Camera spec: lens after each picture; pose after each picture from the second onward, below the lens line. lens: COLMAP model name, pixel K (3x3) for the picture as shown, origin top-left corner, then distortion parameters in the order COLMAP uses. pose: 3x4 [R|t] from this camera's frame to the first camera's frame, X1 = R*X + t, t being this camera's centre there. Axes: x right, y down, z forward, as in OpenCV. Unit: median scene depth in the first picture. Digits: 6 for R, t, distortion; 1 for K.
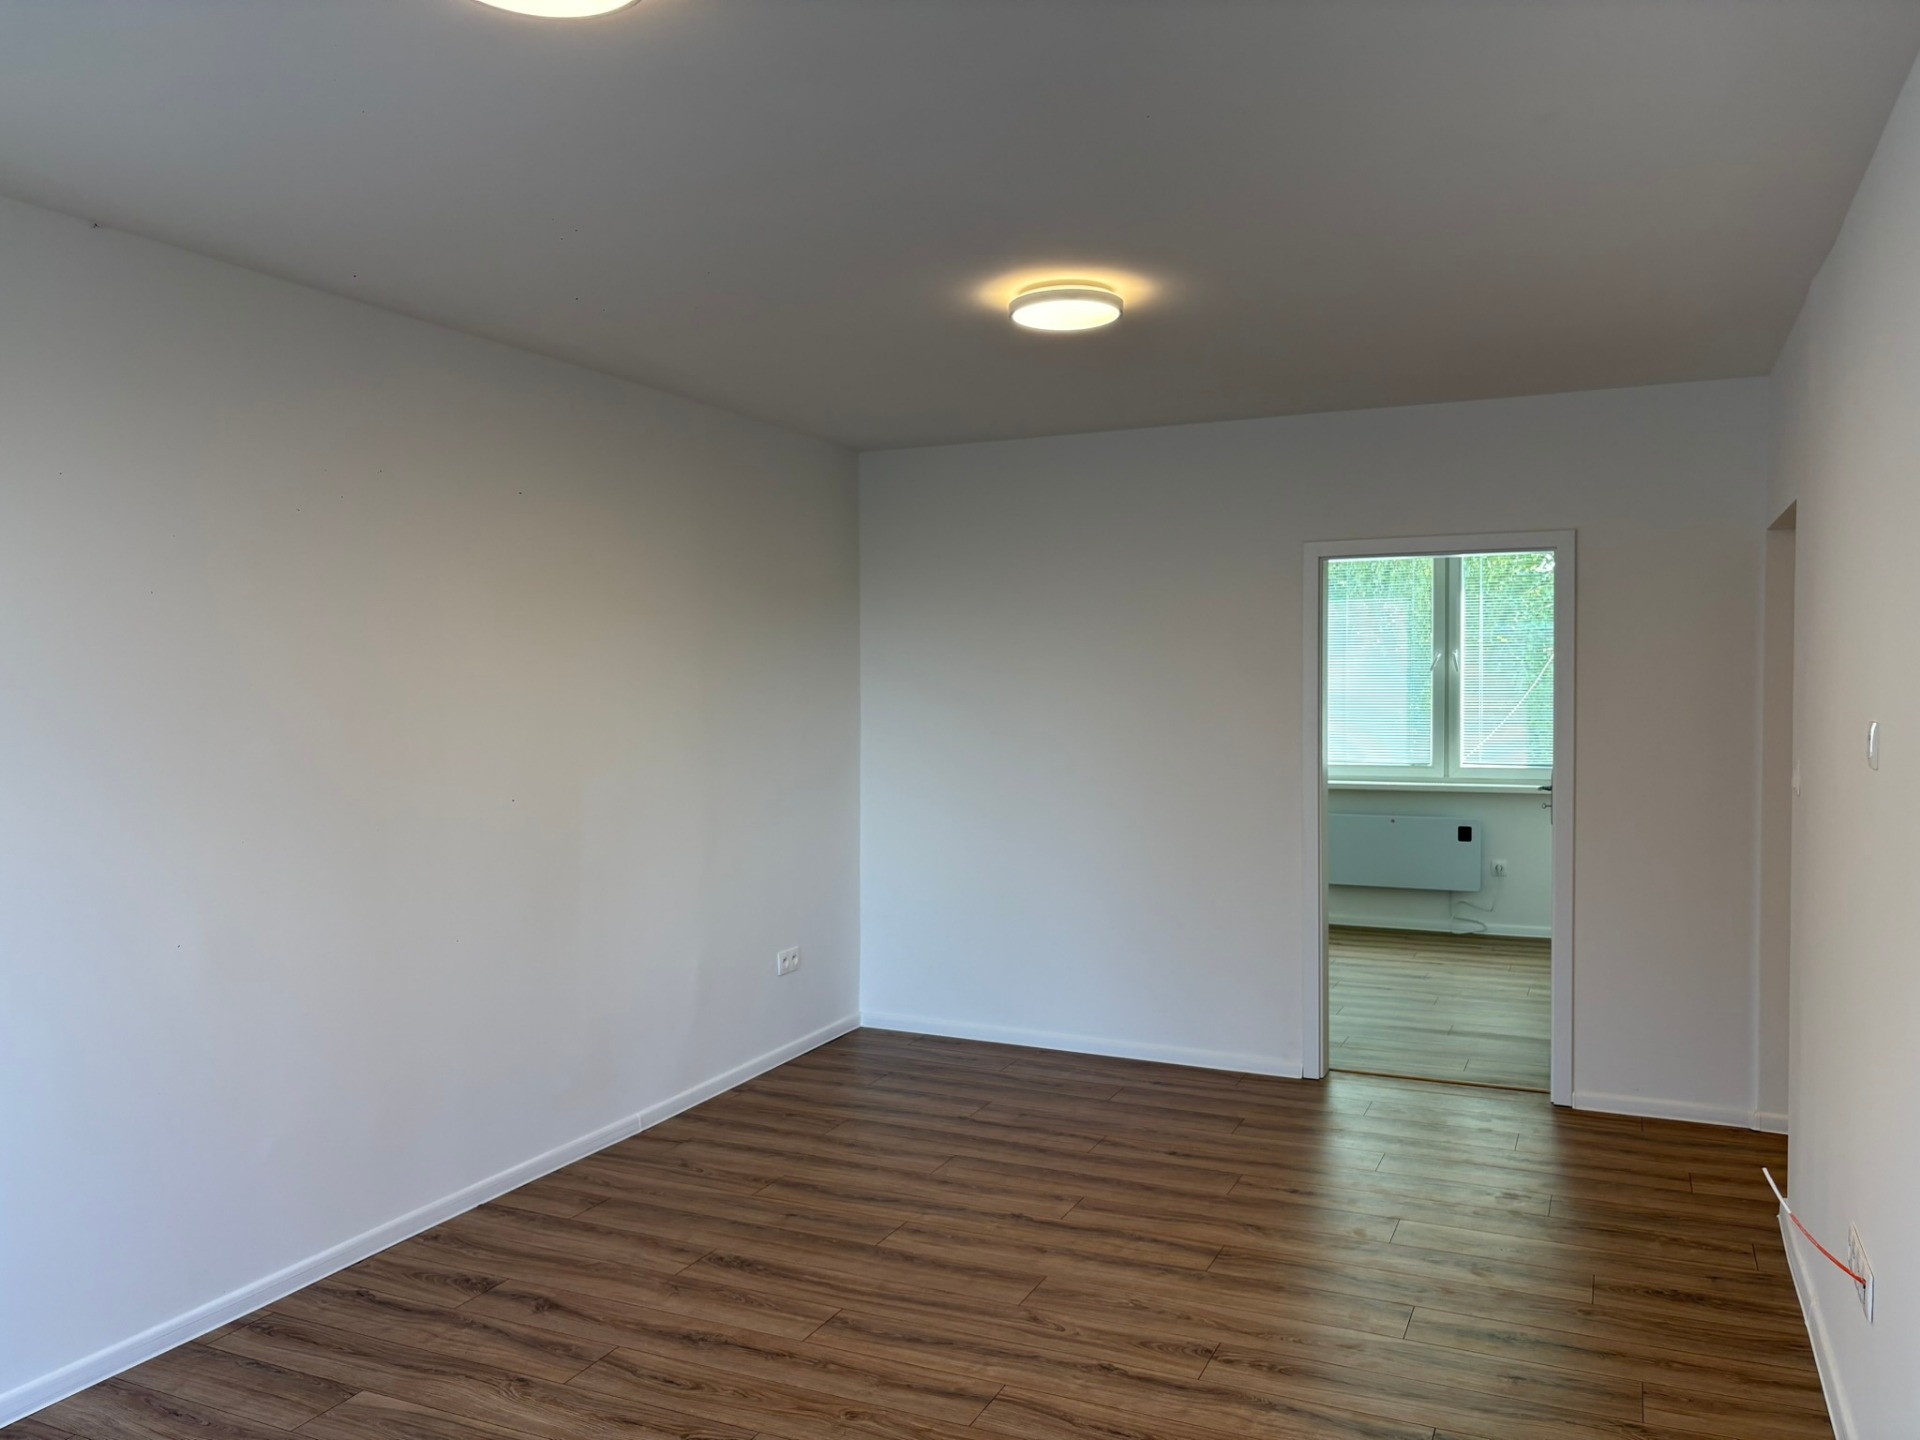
lens RADIAL K [[1438.6, 0, 971.0], [0, 1438.6, 723.3], [0, 0, 1]] dist [0.041103, -0.037048]
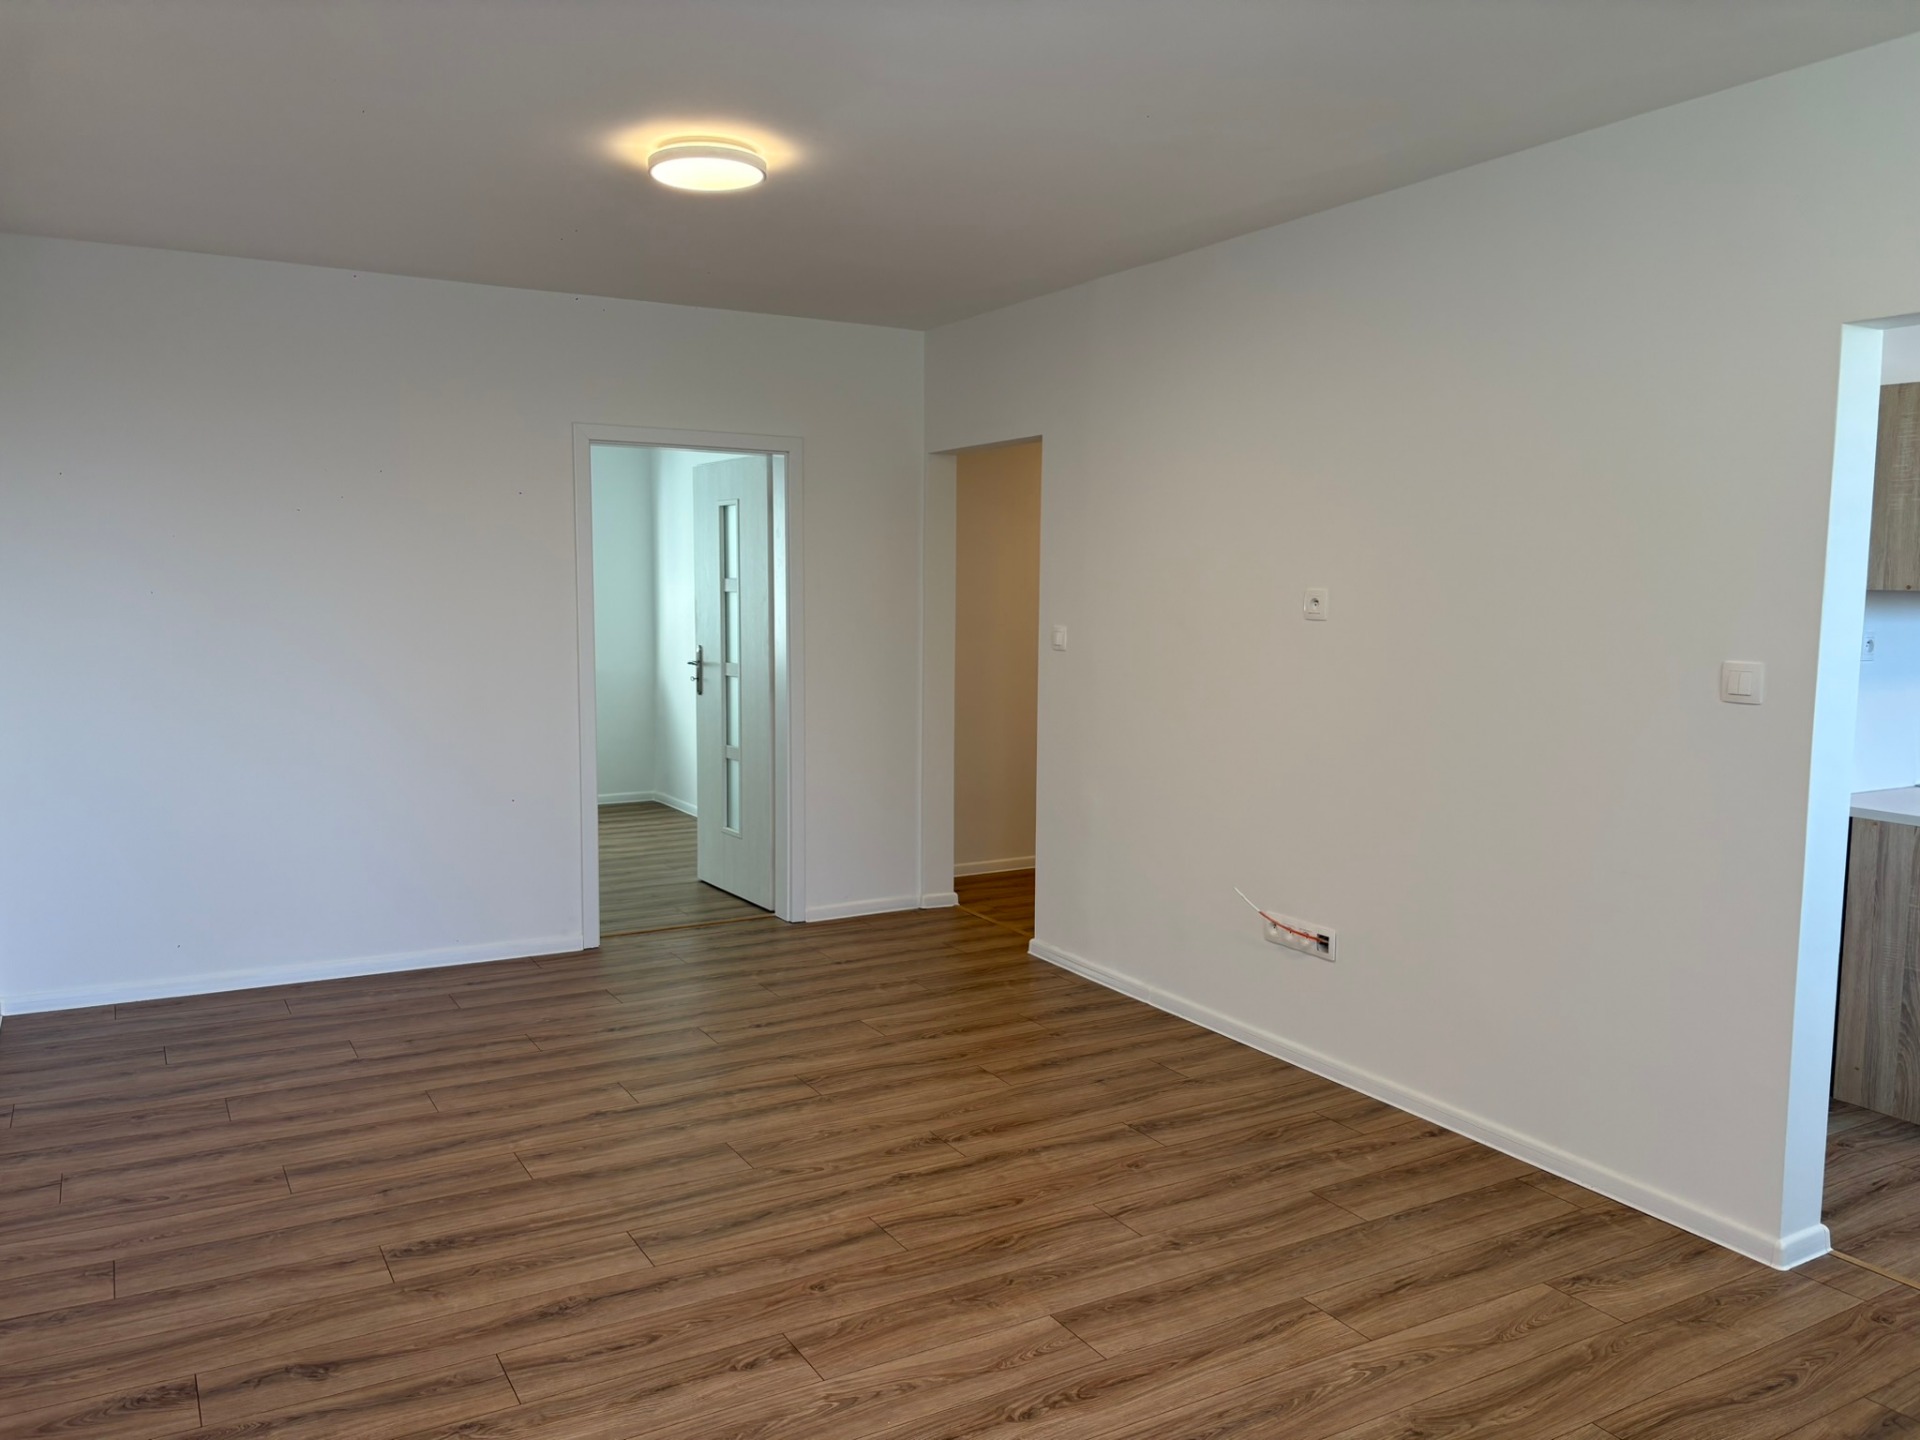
lens RADIAL K [[1438.6, 0, 901.8], [0, 1438.6, 676.1], [0, 0, 1]] dist [0.041103, -0.037048]
pose [[0.600964, -0.042289, 0.798156, -0.620281], [0.013885, 0.999001, 0.042477, 0.013394], [-0.799155, -0.014445, 0.600951, 0.275808]]
